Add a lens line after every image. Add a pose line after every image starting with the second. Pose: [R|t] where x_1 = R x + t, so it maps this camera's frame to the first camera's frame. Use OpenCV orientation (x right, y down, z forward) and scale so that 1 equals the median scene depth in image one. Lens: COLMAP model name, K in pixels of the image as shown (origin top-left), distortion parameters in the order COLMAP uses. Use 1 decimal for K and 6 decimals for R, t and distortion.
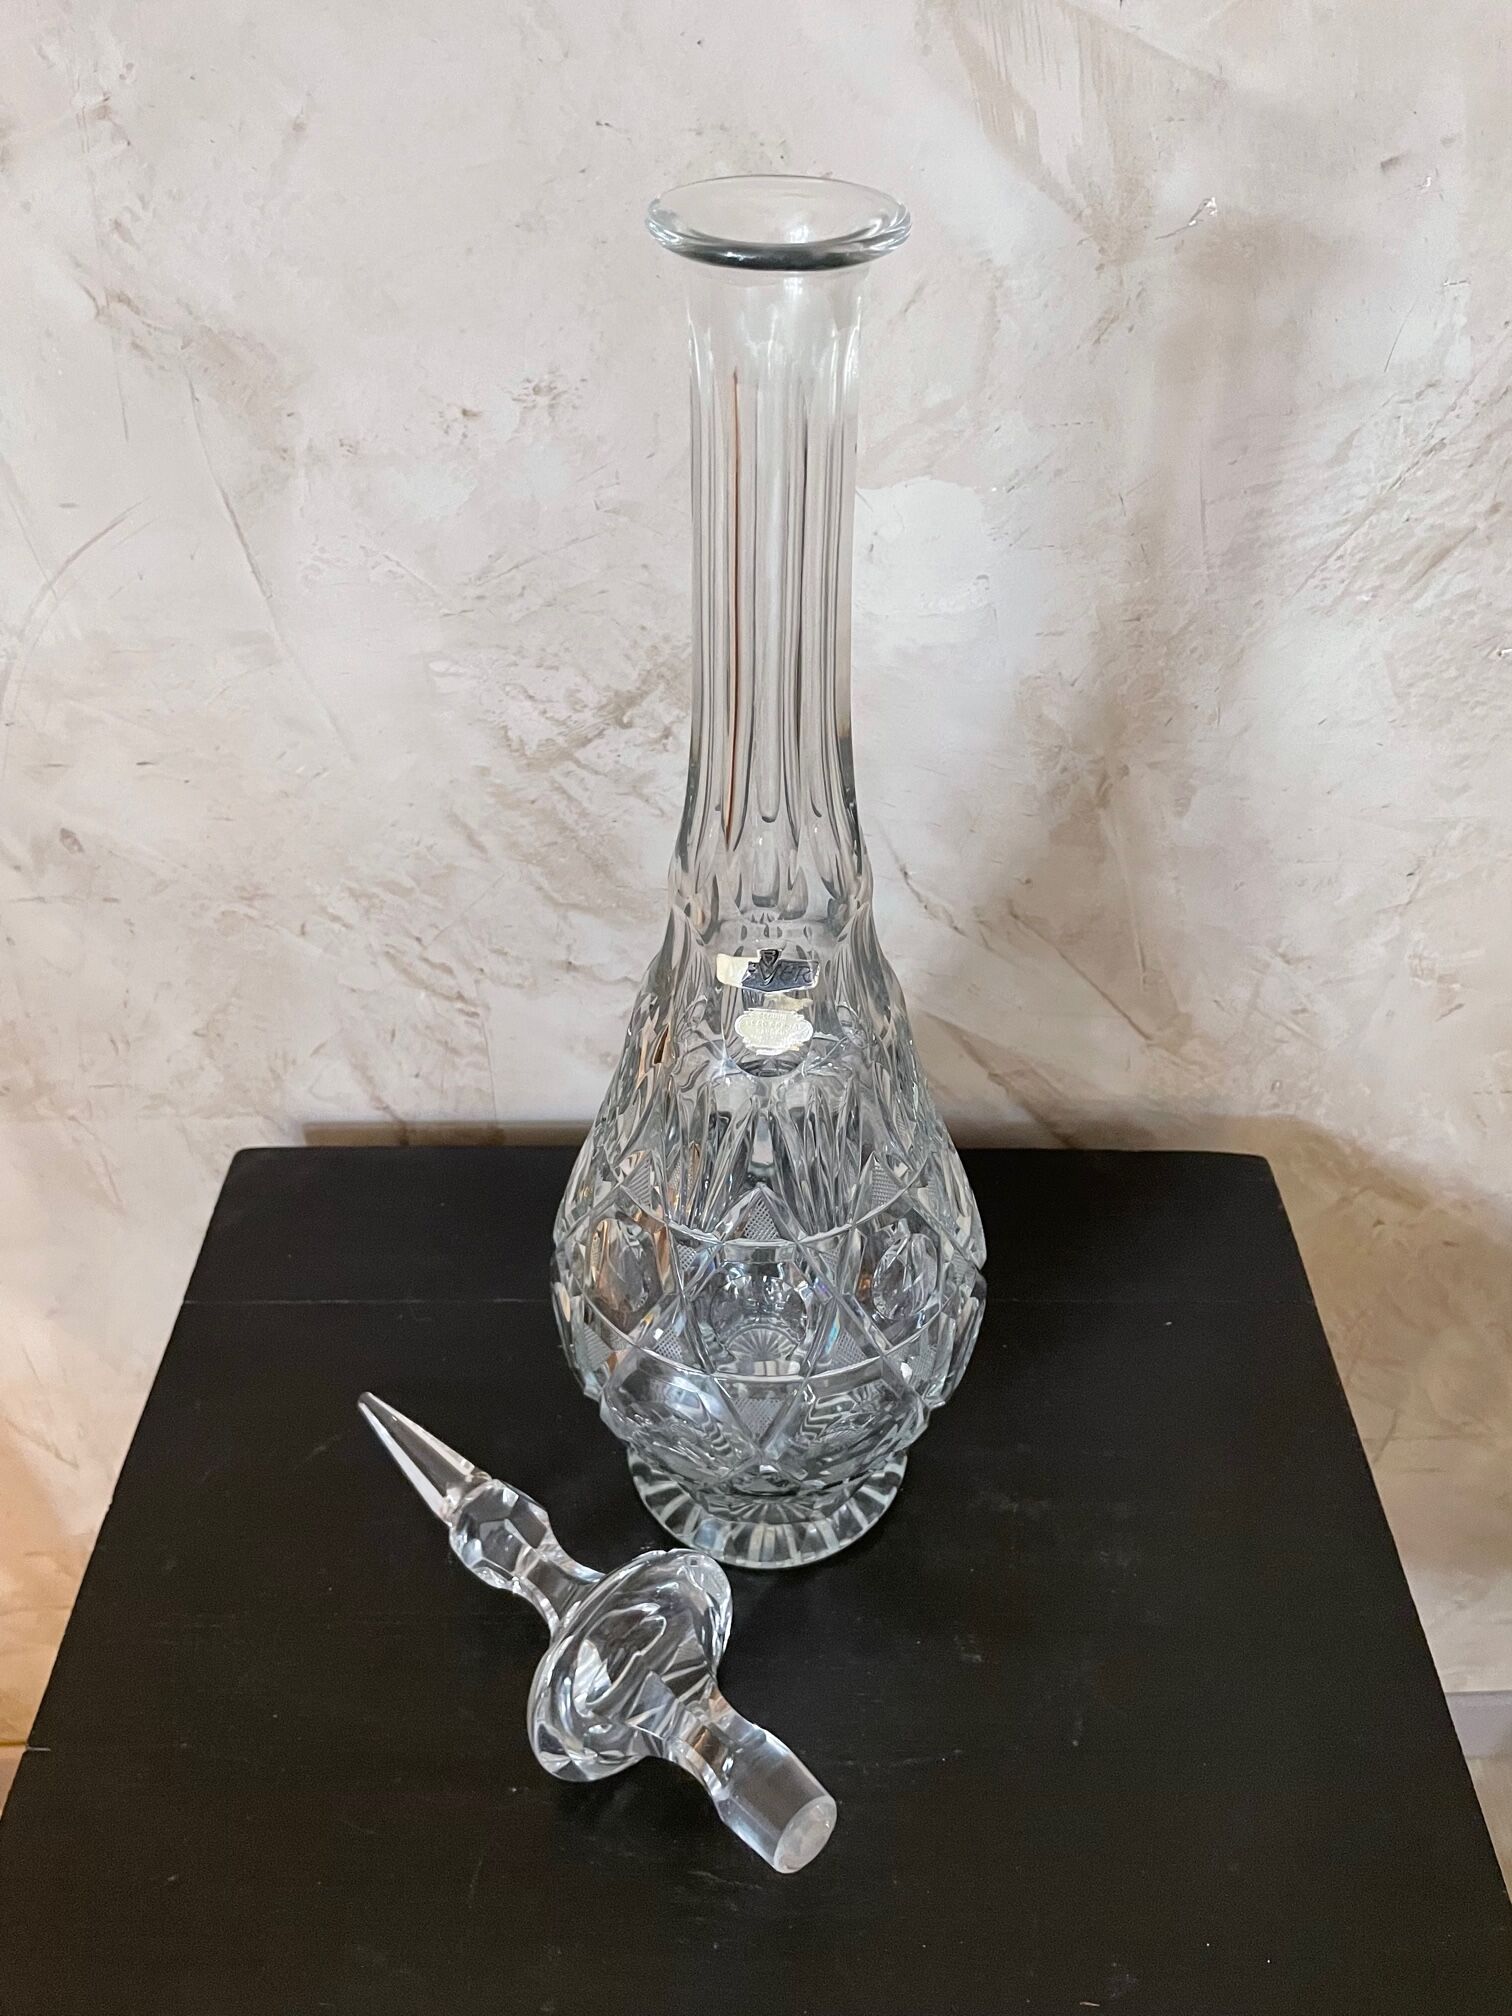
lens RADIAL K [[1558.0, 0, 772.1], [0, 1558.0, 1018.3], [0, 0, 1]] dist [0.080260, -0.134483]
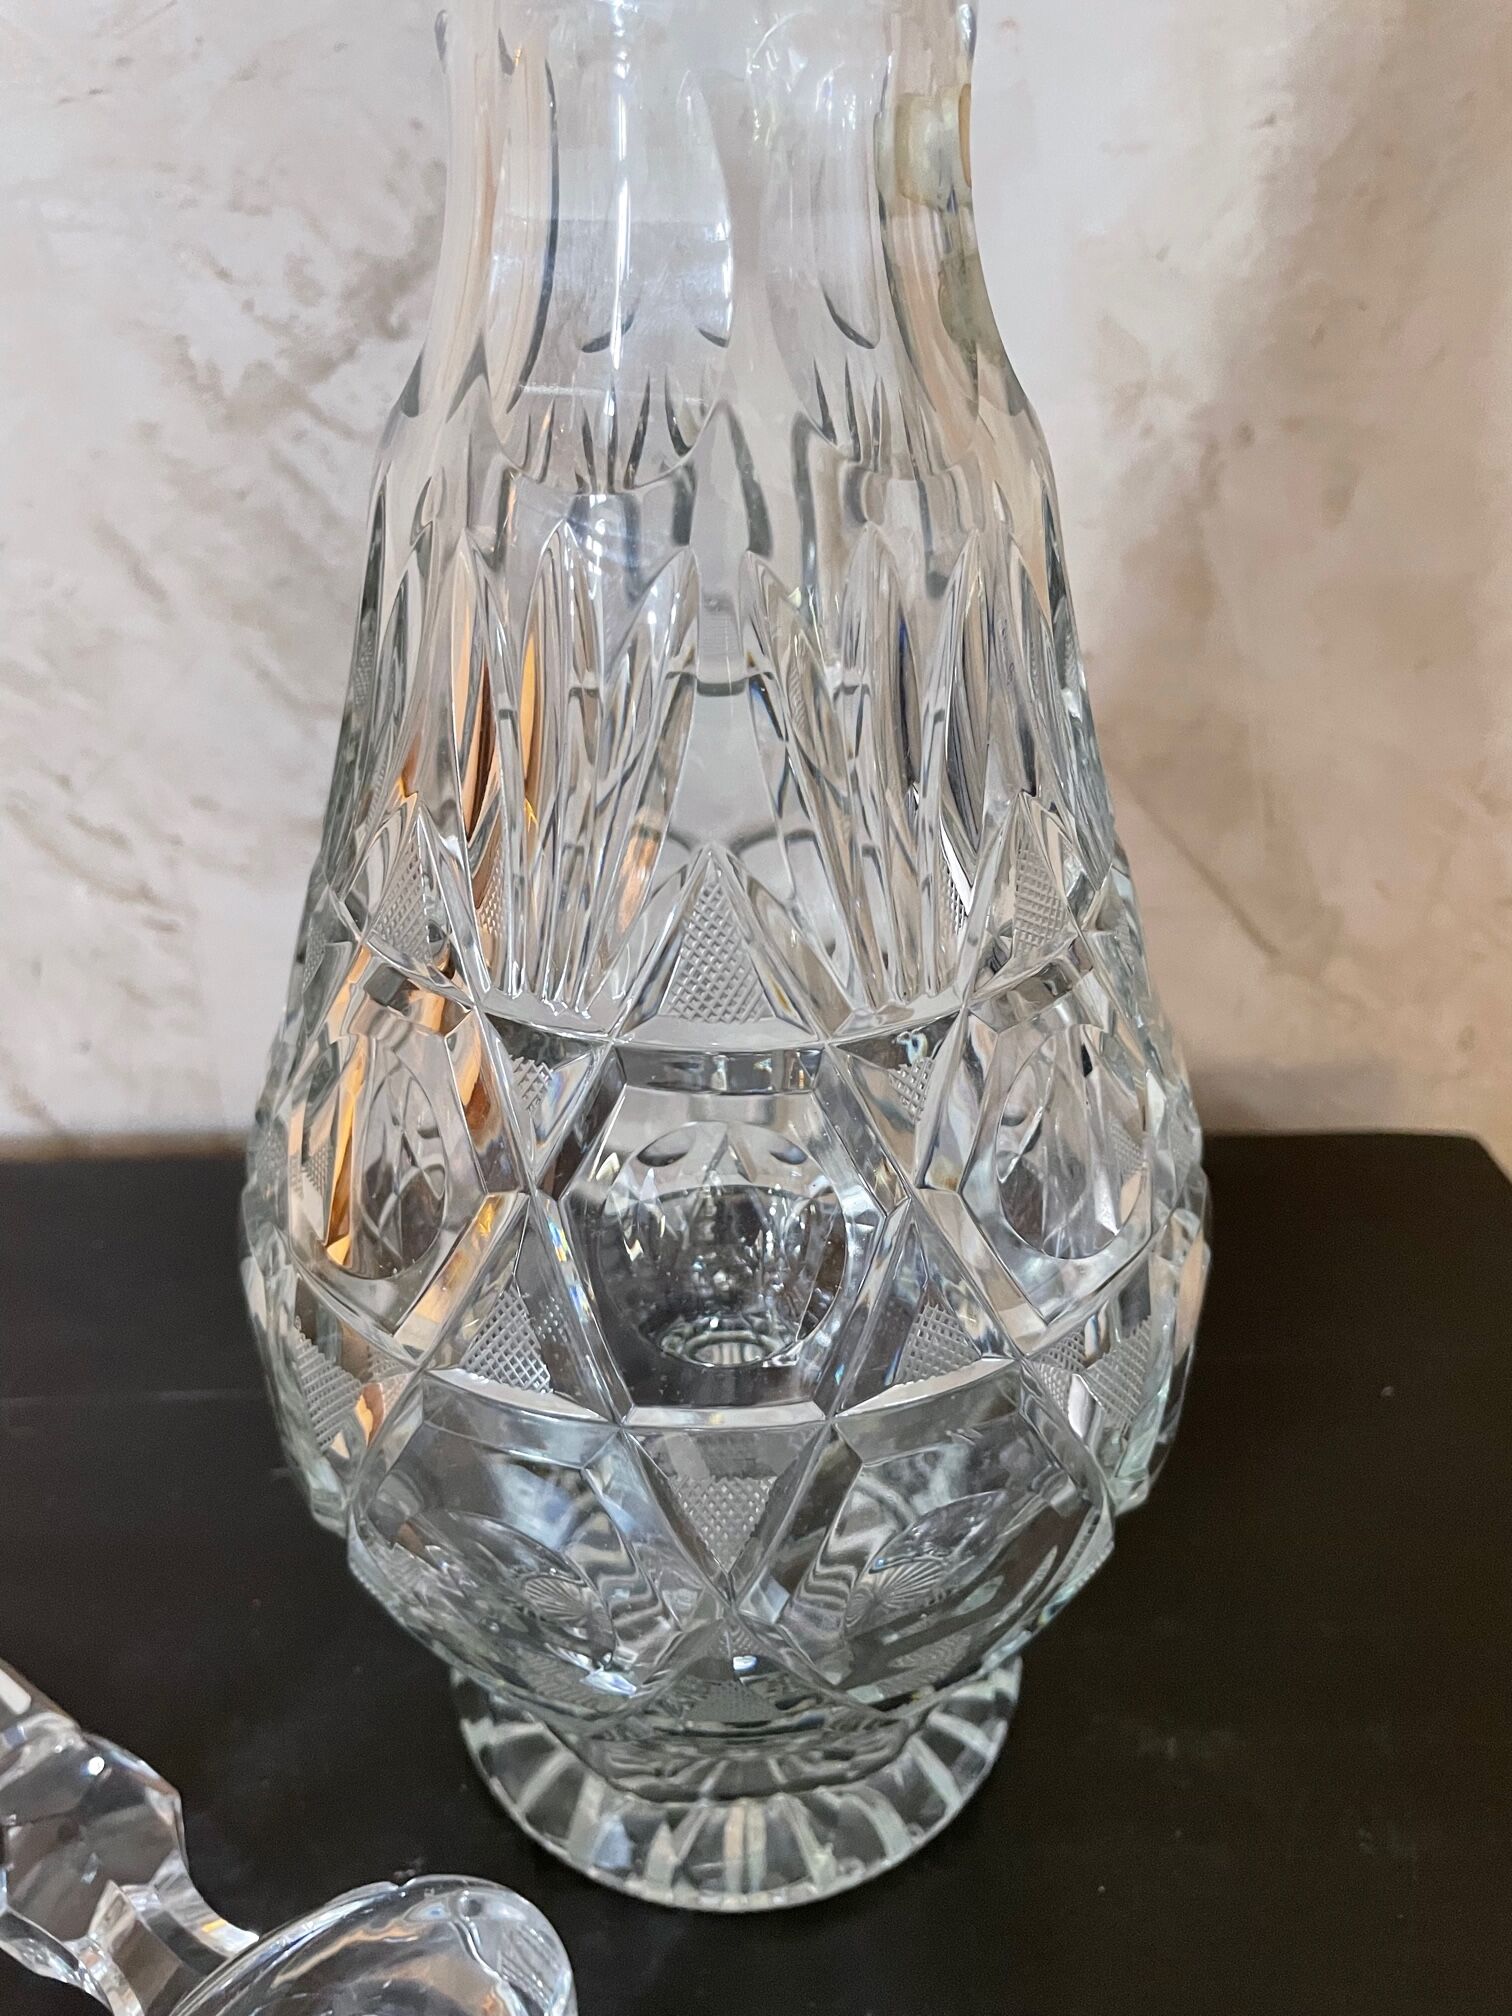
lens RADIAL K [[1558.0, 0, 778.8], [0, 1558.0, 995.3], [0, 0, 1]] dist [0.080260, -0.134483]
pose [[0.998549, -0.022033, 0.049131, 0.013281], [0.030062, 0.985124, -0.169198, 0.153579], [-0.044673, 0.170429, 0.984357, 0.464085]]
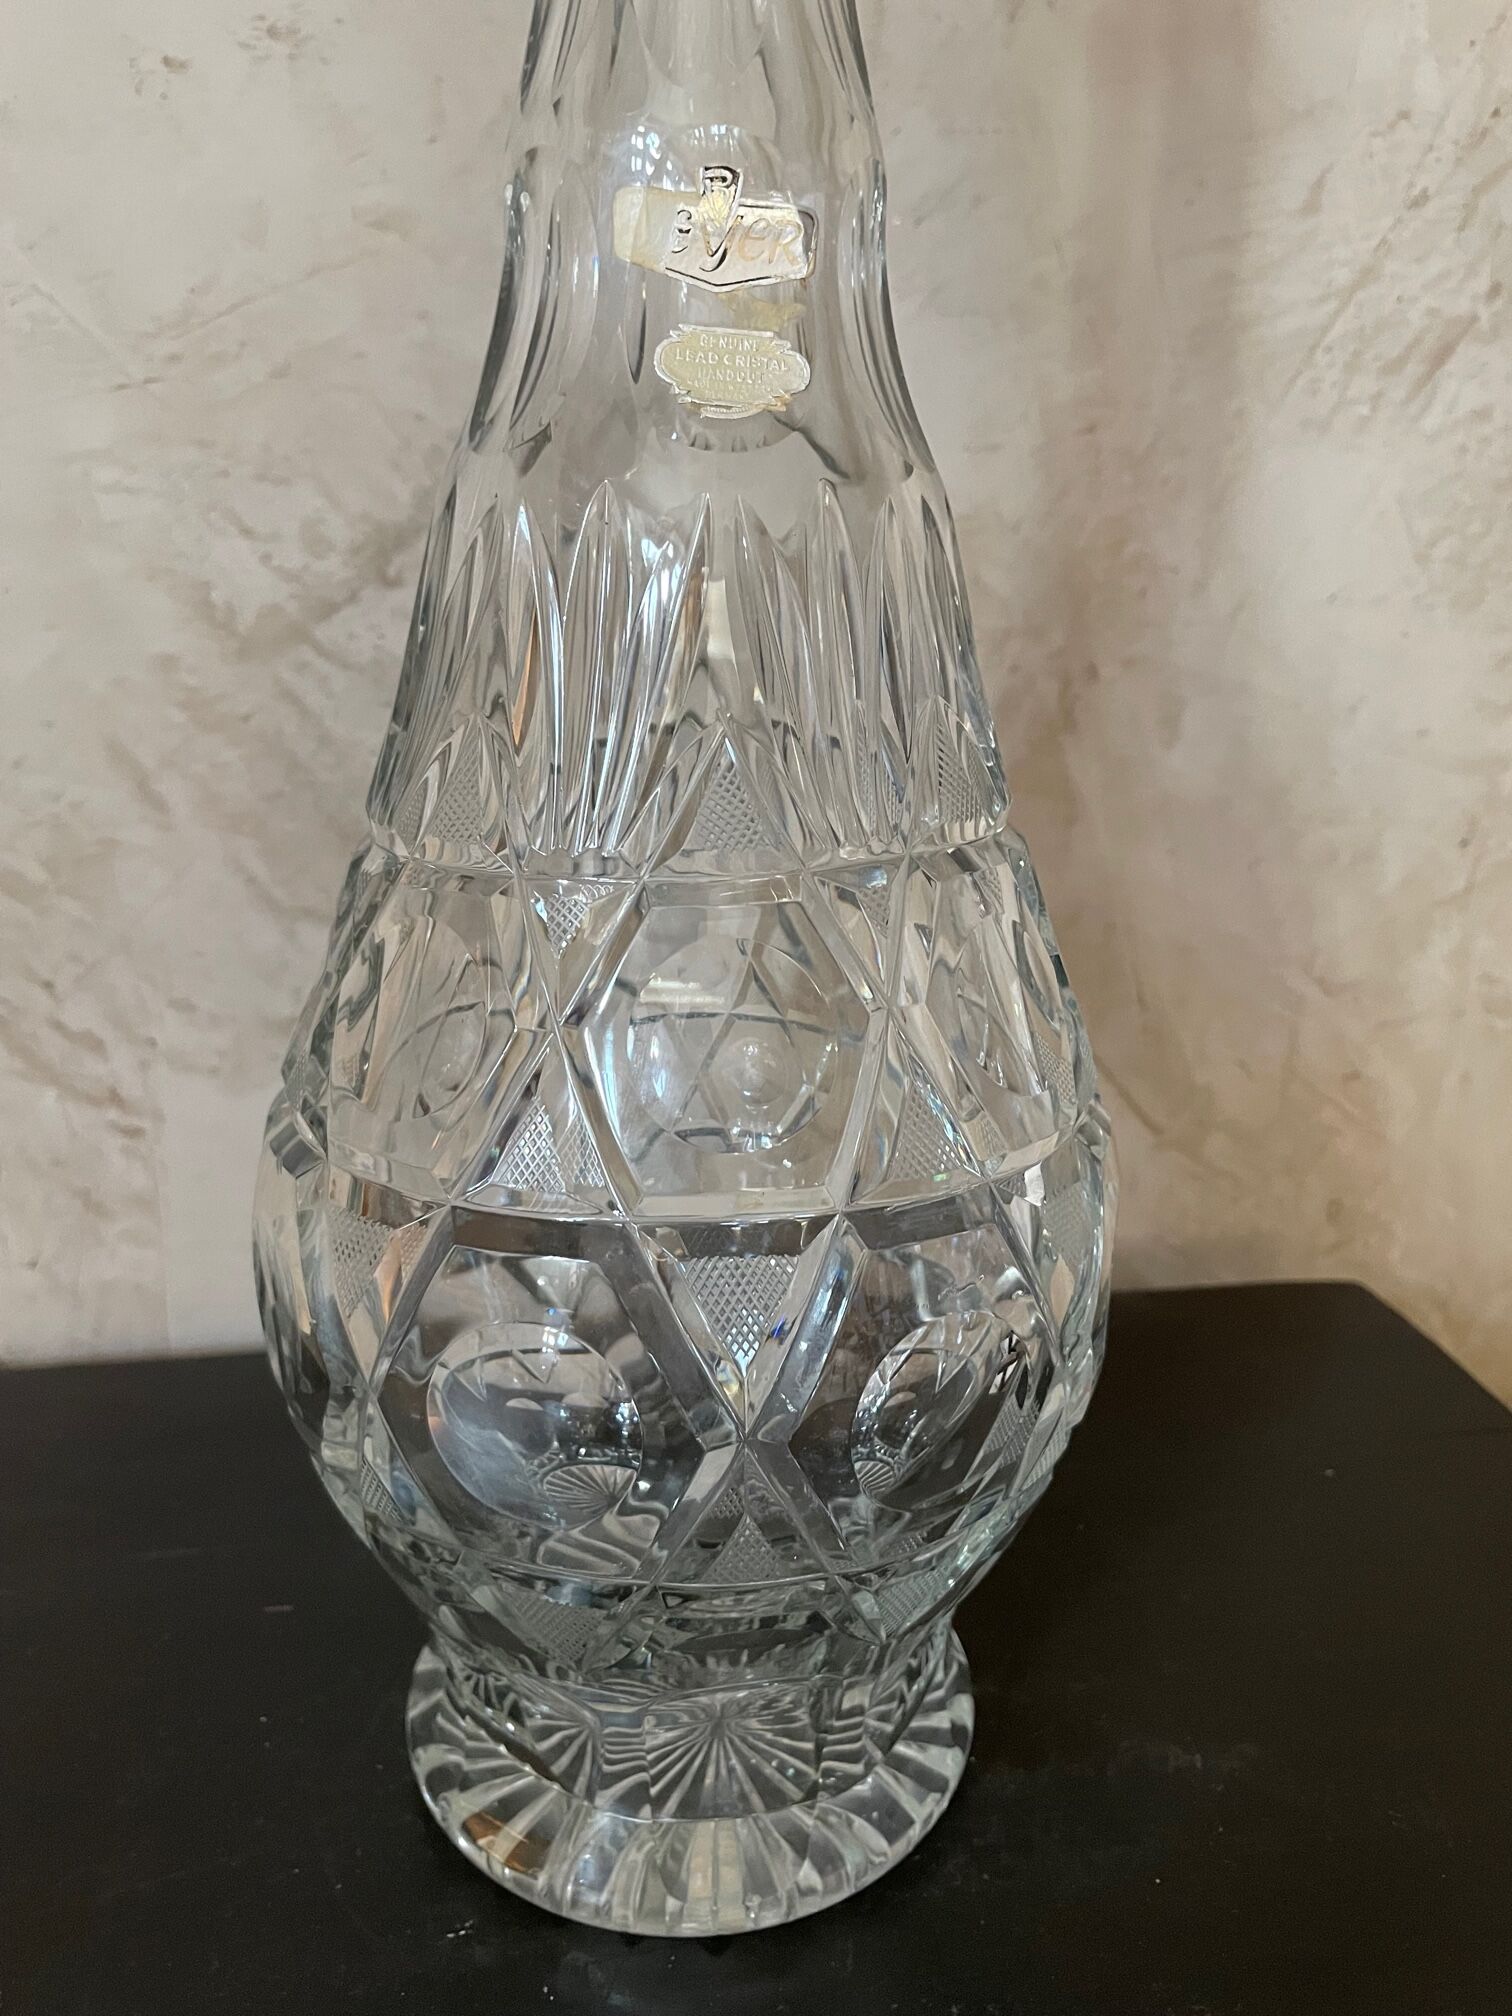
lens RADIAL K [[1558.0, 0, 762.5], [0, 1558.0, 1003.3], [0, 0, 1]] dist [0.080260, -0.134483]
pose [[0.984742, -0.038379, 0.169733, -0.057987], [0.107757, 0.900359, -0.421594, 0.280437], [-0.136641, 0.433452, 0.890757, 0.448957]]
